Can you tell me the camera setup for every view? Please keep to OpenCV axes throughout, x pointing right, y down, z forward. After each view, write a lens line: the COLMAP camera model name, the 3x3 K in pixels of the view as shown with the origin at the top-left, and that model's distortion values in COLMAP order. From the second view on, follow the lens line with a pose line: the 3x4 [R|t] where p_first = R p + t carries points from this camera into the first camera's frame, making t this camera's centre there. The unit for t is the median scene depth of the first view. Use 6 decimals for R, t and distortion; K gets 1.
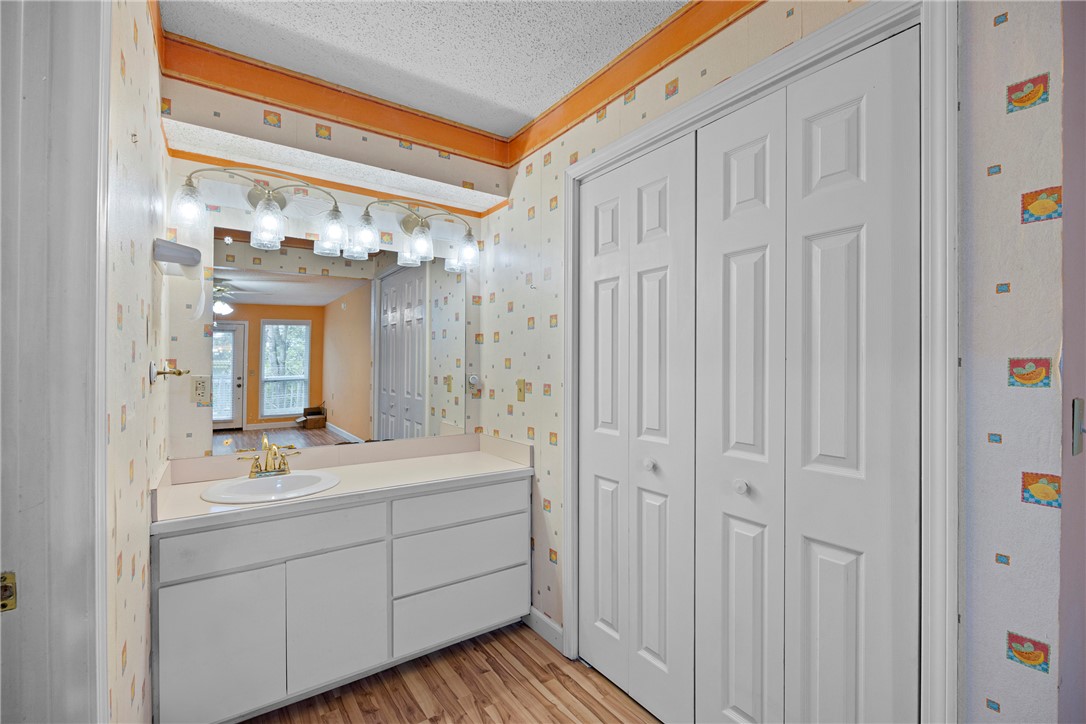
lens RADIAL K [[477.6, 0, 539.9], [0, 477.6, 366.1], [0, 0, 1]] dist [-0.000937, -0.000089]
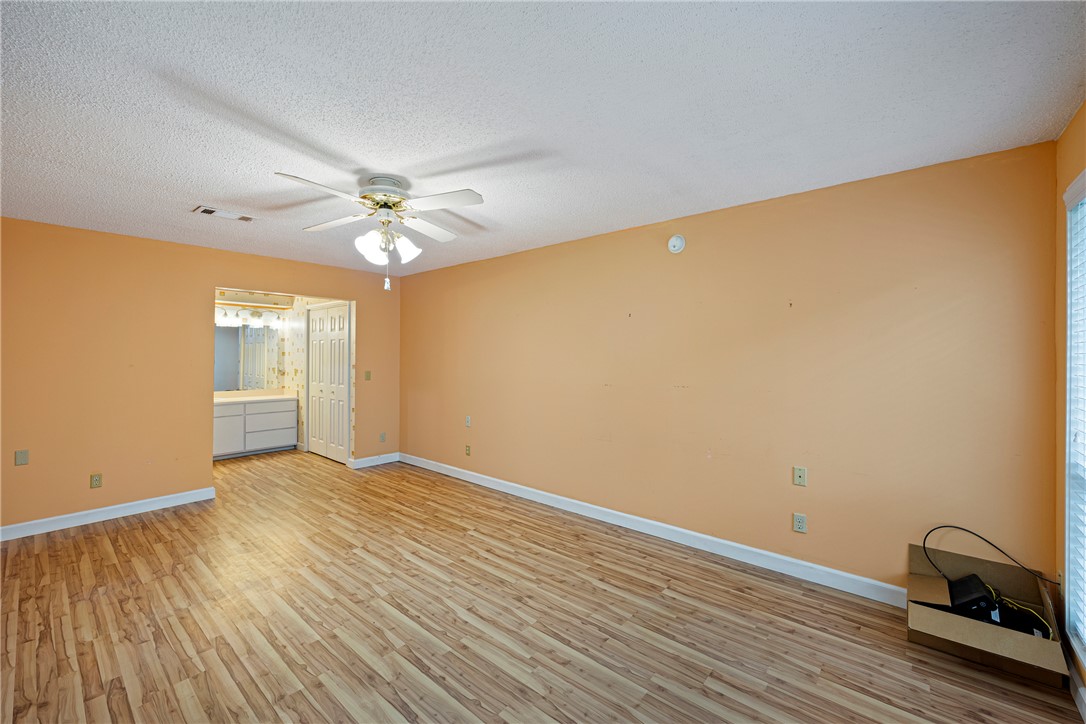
lens RADIAL K [[437.1, 0, 543.1], [0, 437.1, 352.7], [0, 0, 1]] dist [-0.001739, -0.000296]
pose [[0.965070, -0.000279, 0.261993, 0.751522], [0.001080, 0.999995, -0.002913, -0.063450], [-0.261991, 0.003094, 0.965065, -2.085773]]
